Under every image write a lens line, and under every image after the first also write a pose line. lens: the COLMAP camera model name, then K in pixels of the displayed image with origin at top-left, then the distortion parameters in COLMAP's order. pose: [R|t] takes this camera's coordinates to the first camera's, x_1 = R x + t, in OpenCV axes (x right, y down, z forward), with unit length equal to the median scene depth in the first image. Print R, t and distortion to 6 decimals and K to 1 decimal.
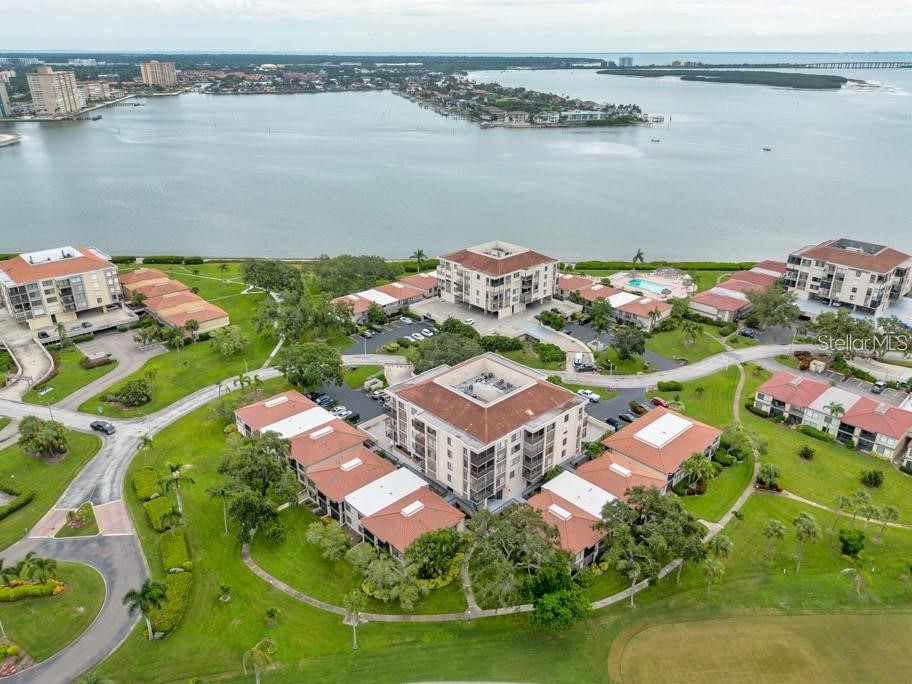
lens RADIAL K [[657.3, 0, 456.0], [0, 657.3, 342.0], [0, 0, 1]] dist [0.072556, -0.079847]
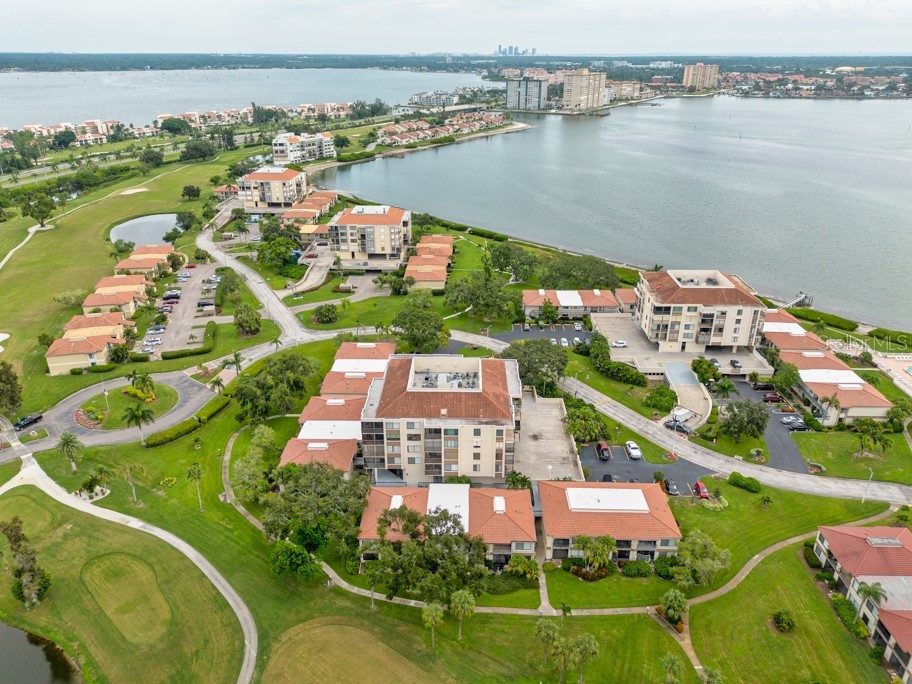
lens RADIAL K [[657.3, 0, 456.0], [0, 657.3, 342.0], [0, 0, 1]] dist [0.072556, -0.079847]
pose [[0.706334, 0.280814, -0.649796, 0.459452], [-0.282662, 0.953478, 0.104797, -0.064793], [0.648995, 0.109651, 0.752849, 0.145988]]
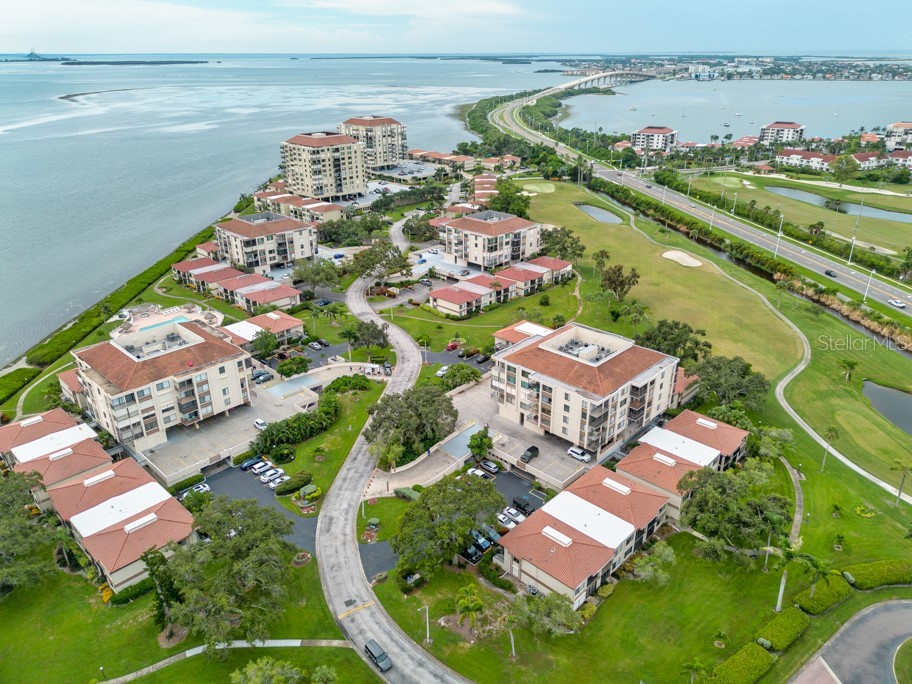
lens RADIAL K [[644.1, 0, 456.0], [0, 644.1, 342.0], [0, 0, 1]] dist [0.069481, -0.077889]
pose [[-0.042788, -0.410815, 0.910714, -0.600475], [0.407904, 0.824931, 0.391284, -0.295202], [-0.912022, 0.388226, 0.132276, 0.674436]]
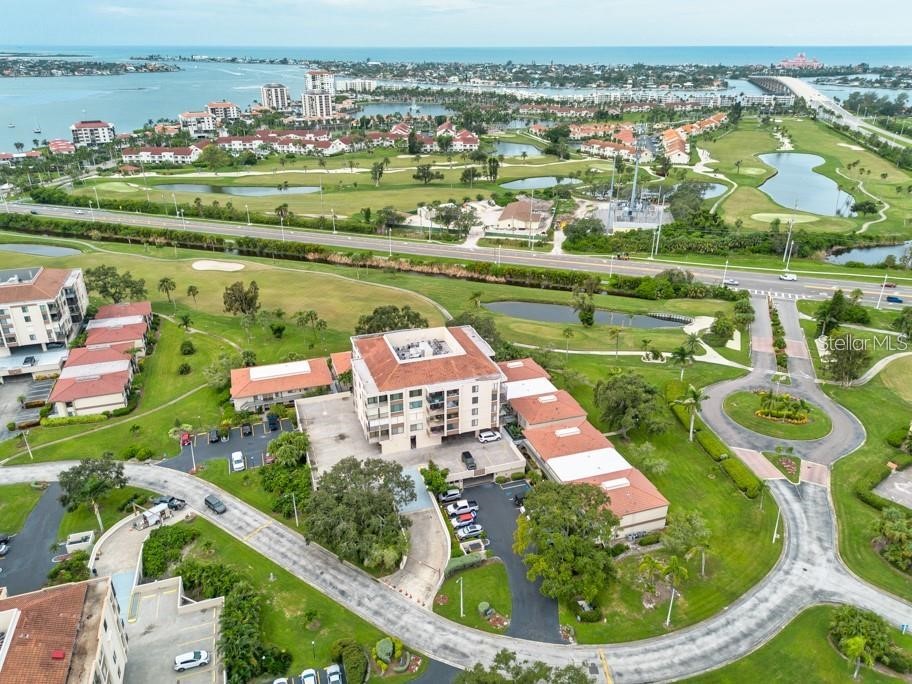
lens RADIAL K [[657.3, 0, 456.0], [0, 657.3, 342.0], [0, 0, 1]] dist [0.072556, -0.079847]
pose [[-0.904158, -0.177814, 0.388432, -0.274346], [0.169394, 0.685491, 0.708102, -0.454296], [-0.392177, 0.706034, -0.589671, 1.039961]]
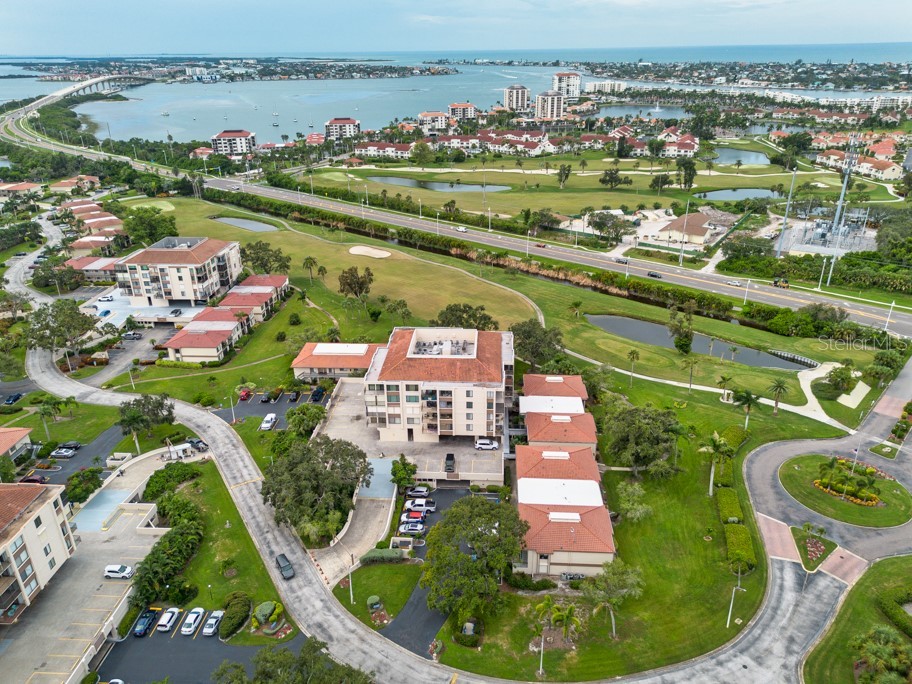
lens RADIAL K [[652.0, 0, 456.0], [0, 652.0, 342.0], [0, 0, 1]] dist [0.066569, -0.069613]
pose [[-0.677984, -0.295121, 0.673232, -0.457549], [0.305714, 0.719695, 0.623360, -0.400375], [-0.668488, 0.628445, -0.397719, 0.913655]]
